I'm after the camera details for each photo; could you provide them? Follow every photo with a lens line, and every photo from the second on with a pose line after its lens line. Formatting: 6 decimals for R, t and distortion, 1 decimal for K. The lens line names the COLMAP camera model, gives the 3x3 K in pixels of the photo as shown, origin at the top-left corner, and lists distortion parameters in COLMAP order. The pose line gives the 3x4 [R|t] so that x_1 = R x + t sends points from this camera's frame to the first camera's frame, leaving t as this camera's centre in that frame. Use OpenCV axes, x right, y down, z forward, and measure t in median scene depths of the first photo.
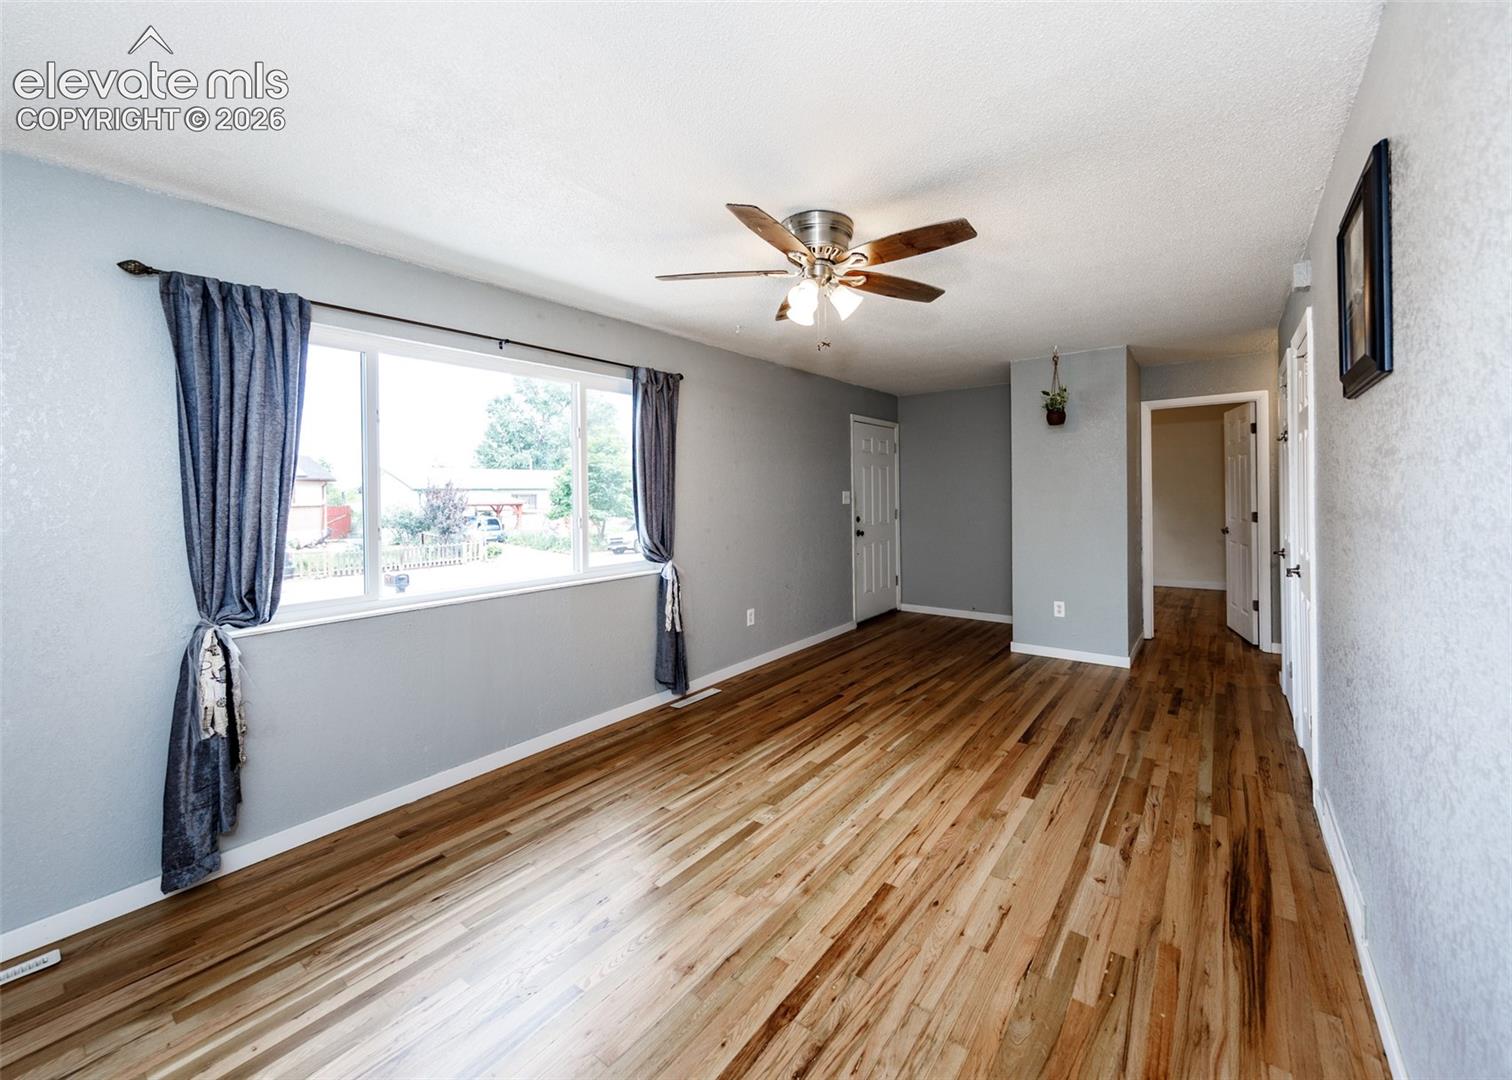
lens RADIAL K [[606.5, 0, 789.4], [0, 606.5, 465.1], [0, 0, 1]] dist [0.002912, -0.000326]
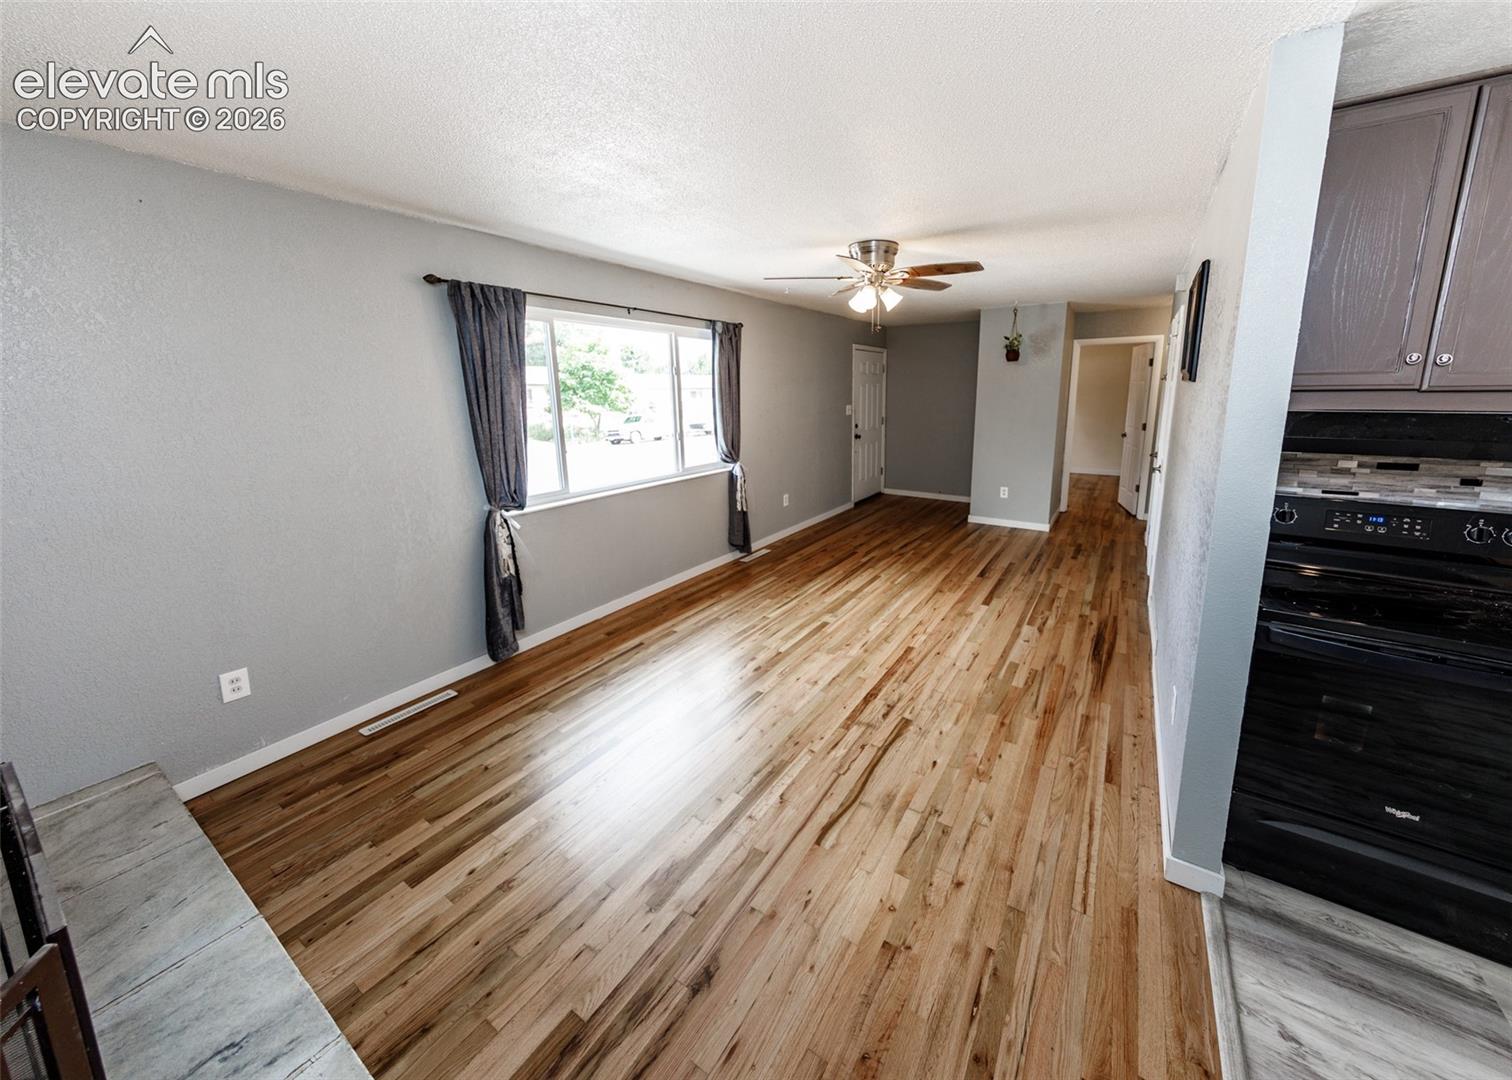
lens RADIAL K [[553.5, 0, 793.3], [0, 553.5, 456.7], [0, 0, 1]] dist [0.007777, 0.000053]
pose [[0.997588, -0.004701, 0.069260, -0.231390], [-0.007293, 0.985087, 0.171903, -0.108530], [-0.069036, -0.171994, 0.982676, -0.381011]]
